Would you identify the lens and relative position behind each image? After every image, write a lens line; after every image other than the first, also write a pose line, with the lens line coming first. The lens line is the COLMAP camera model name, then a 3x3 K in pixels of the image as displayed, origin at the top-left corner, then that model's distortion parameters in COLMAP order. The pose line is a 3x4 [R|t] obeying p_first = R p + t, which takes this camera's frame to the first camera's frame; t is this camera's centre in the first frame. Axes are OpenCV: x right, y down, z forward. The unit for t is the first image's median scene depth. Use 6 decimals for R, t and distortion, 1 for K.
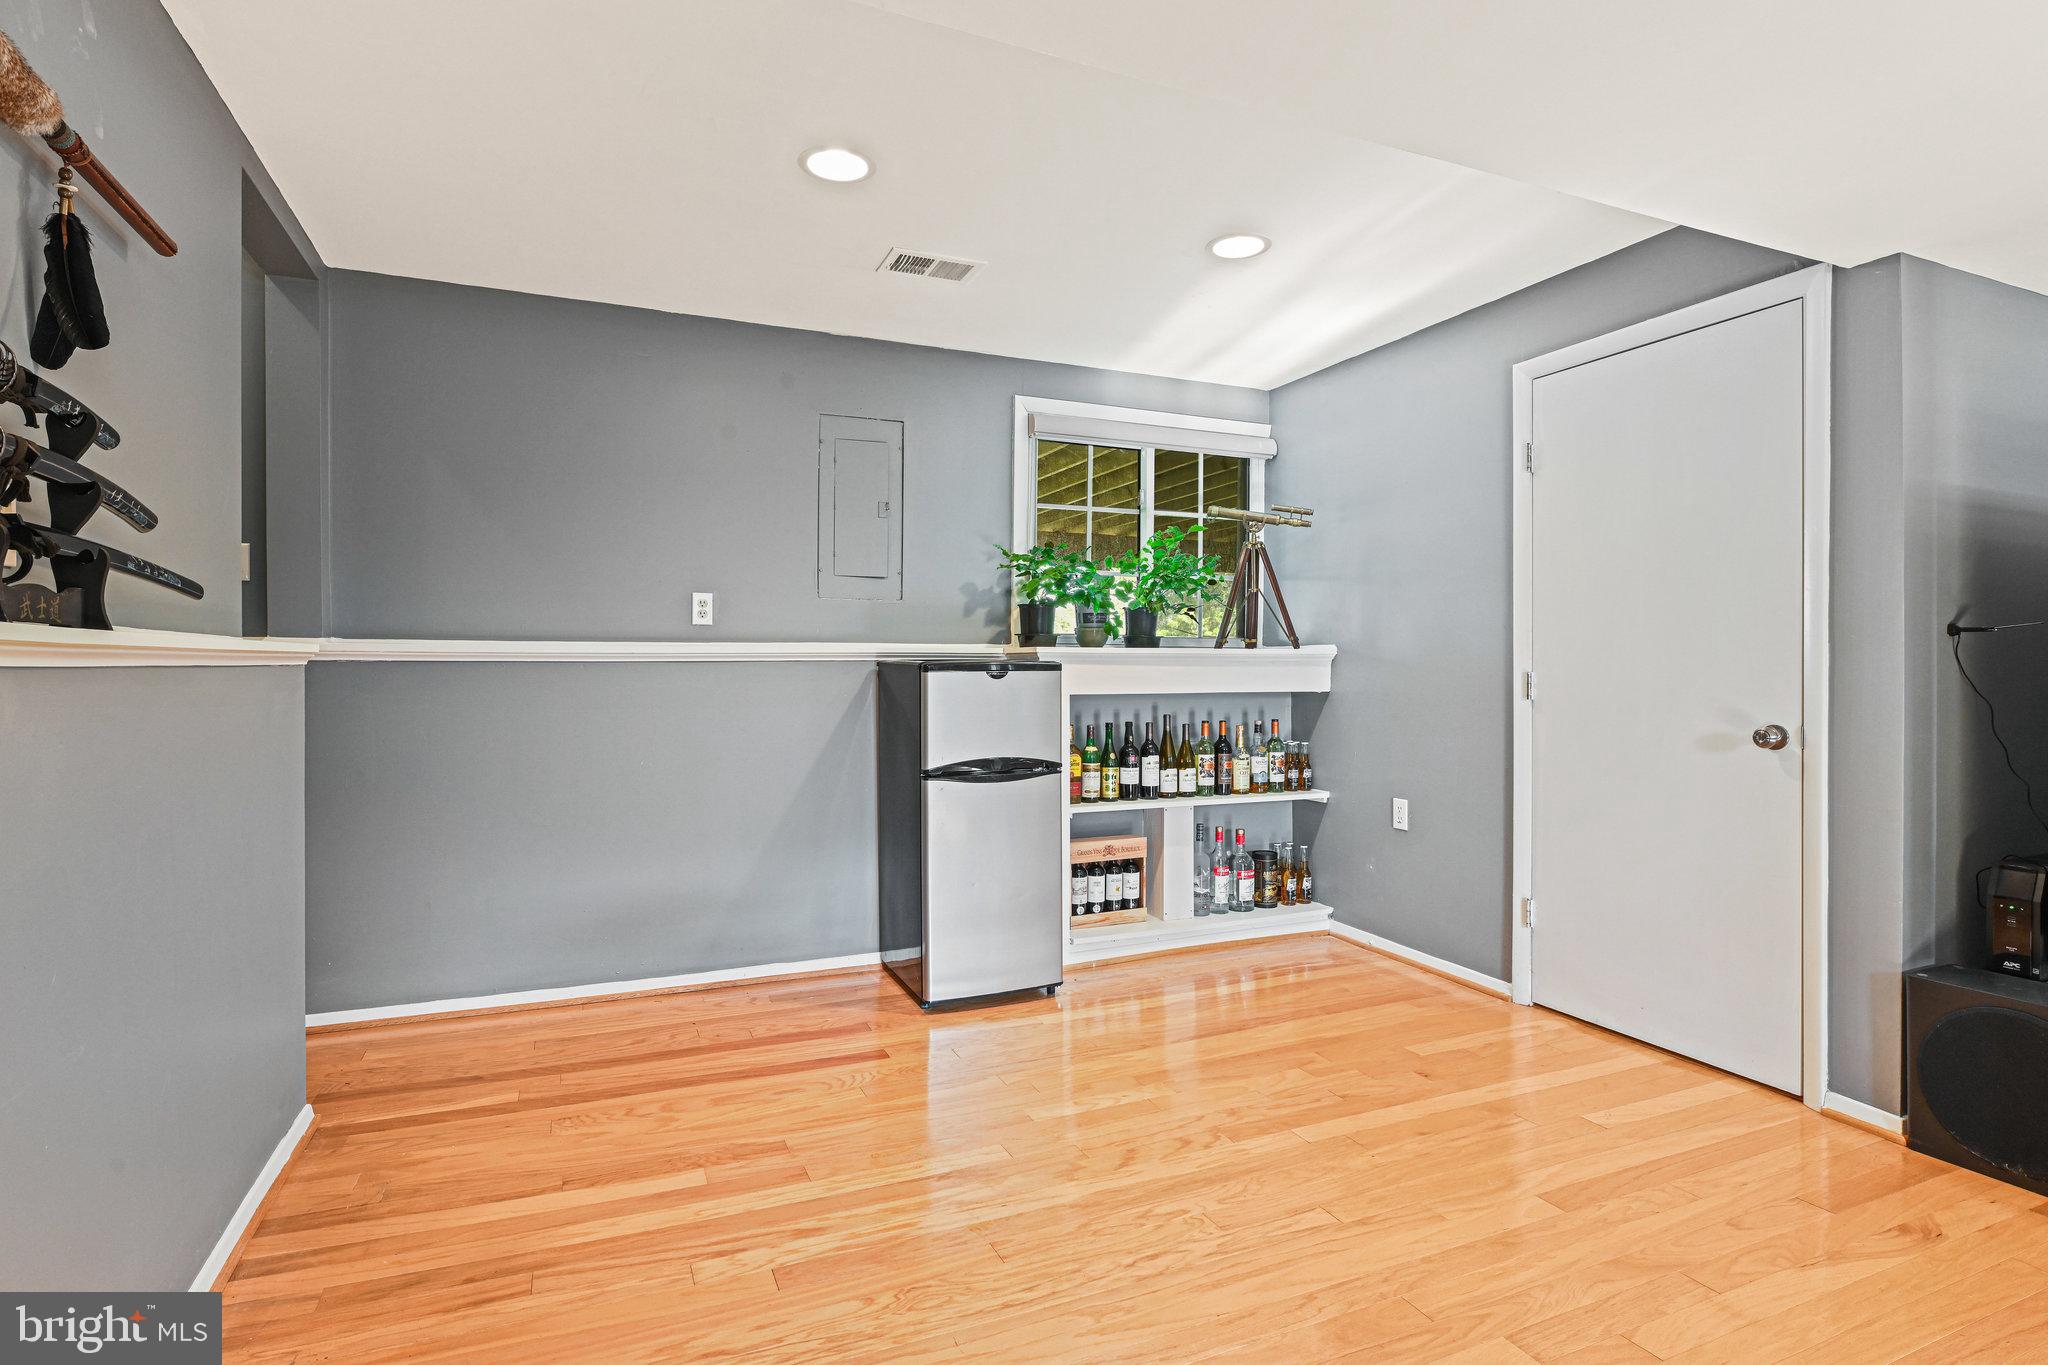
lens RADIAL K [[1043.4, 0, 1023.6], [0, 1043.4, 673.1], [0, 0, 1]] dist [0.001624, 0.000409]
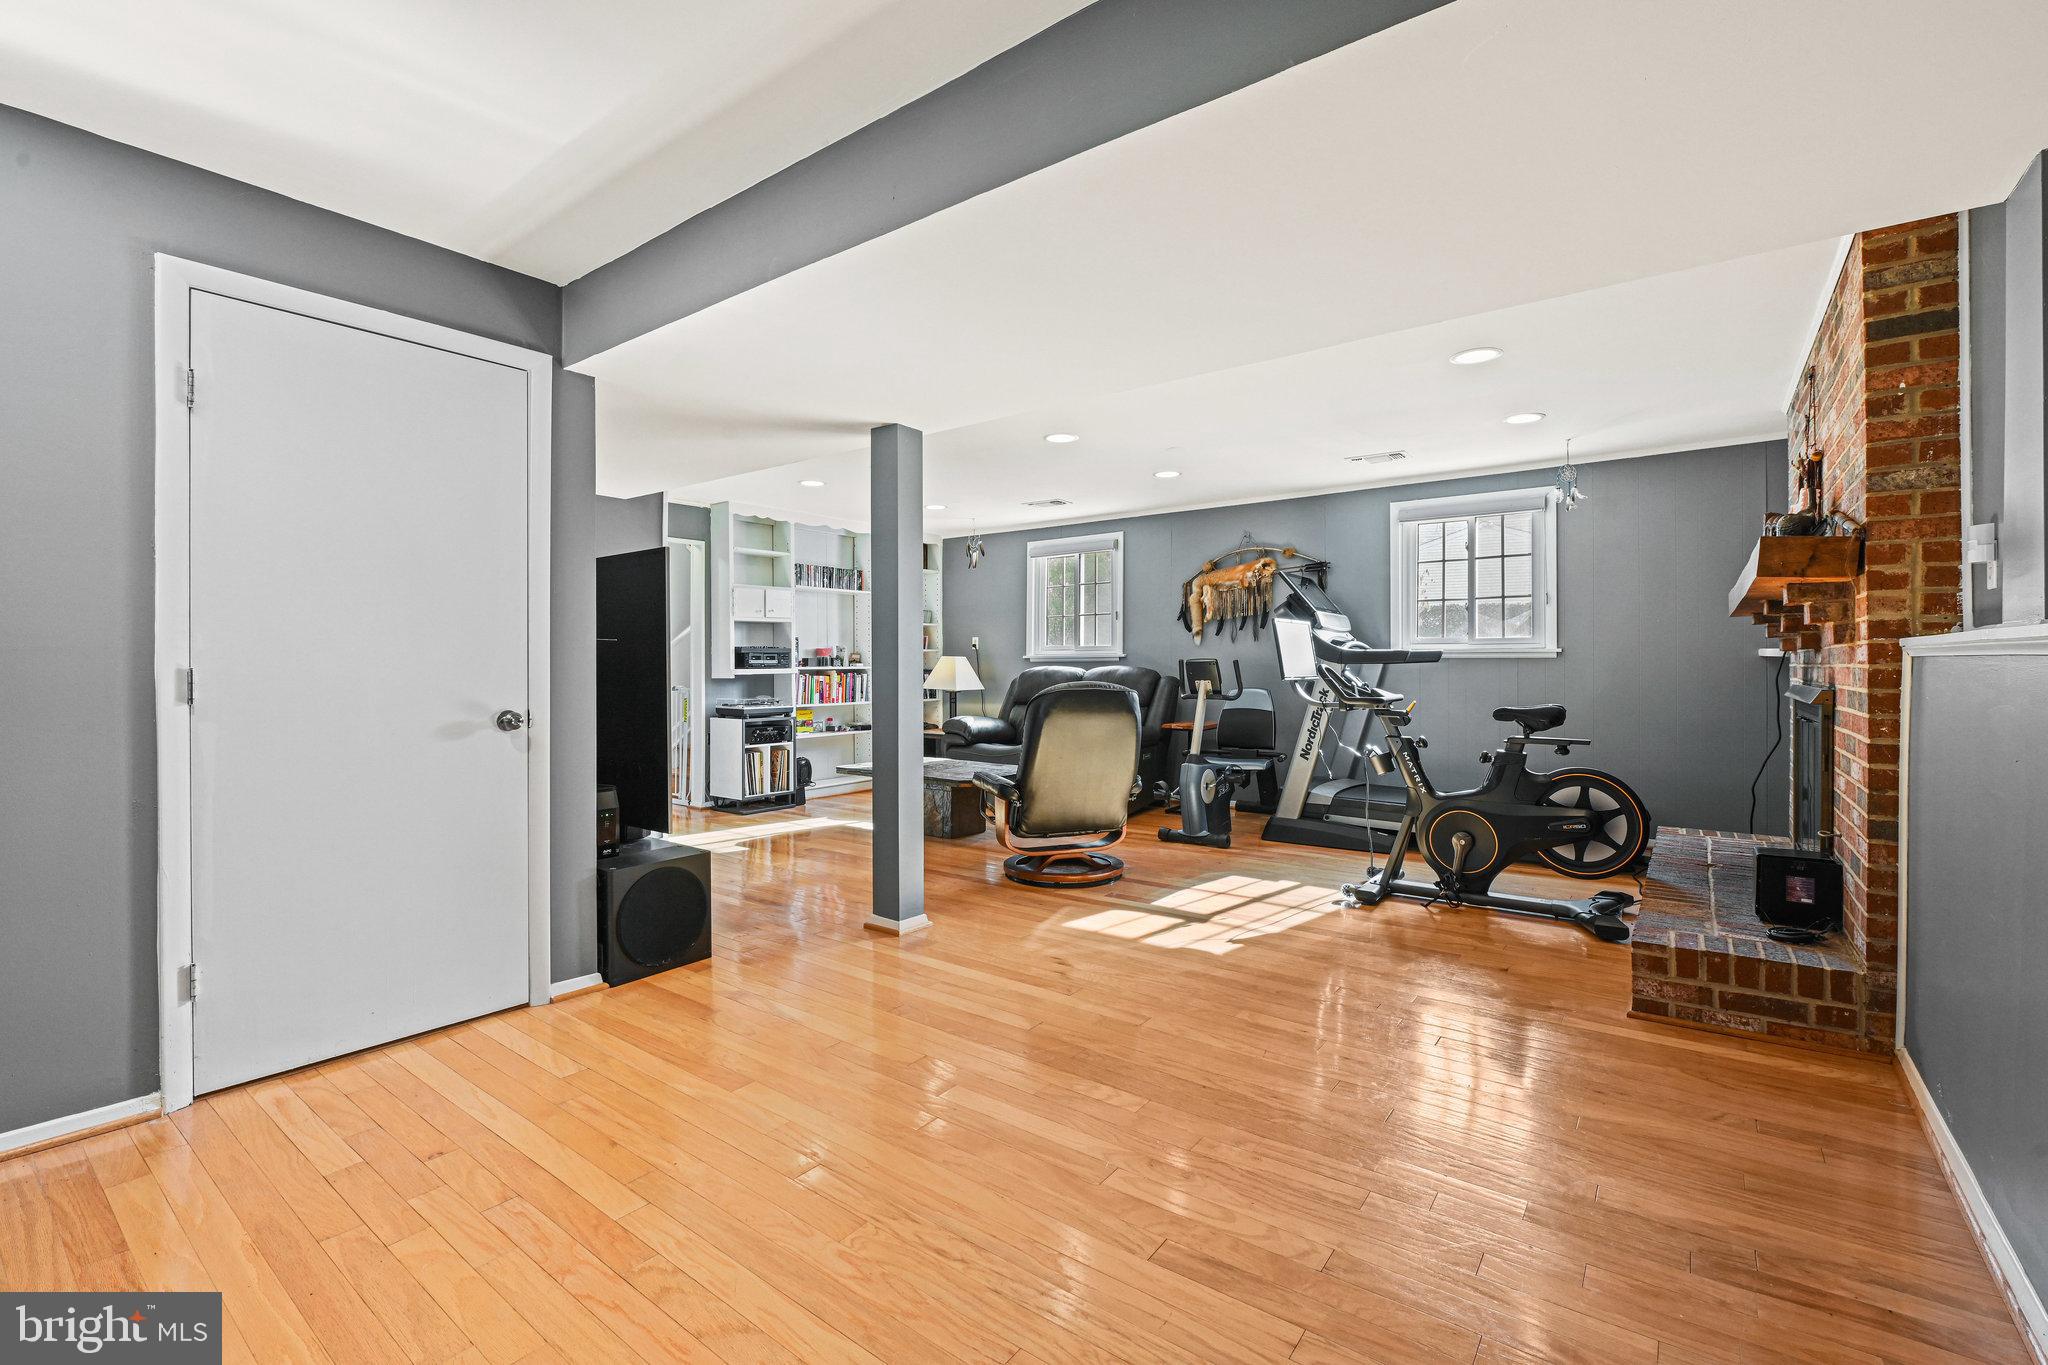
lens RADIAL K [[895.8, 0, 1019.1], [0, 895.8, 670.6], [0, 0, 1]] dist [-0.007538, -0.002647]
pose [[-0.489789, -0.003900, 0.871832, -0.469022], [0.008202, 0.999925, 0.009081, -0.001609], [-0.871802, 0.011599, -0.489720, 0.967358]]
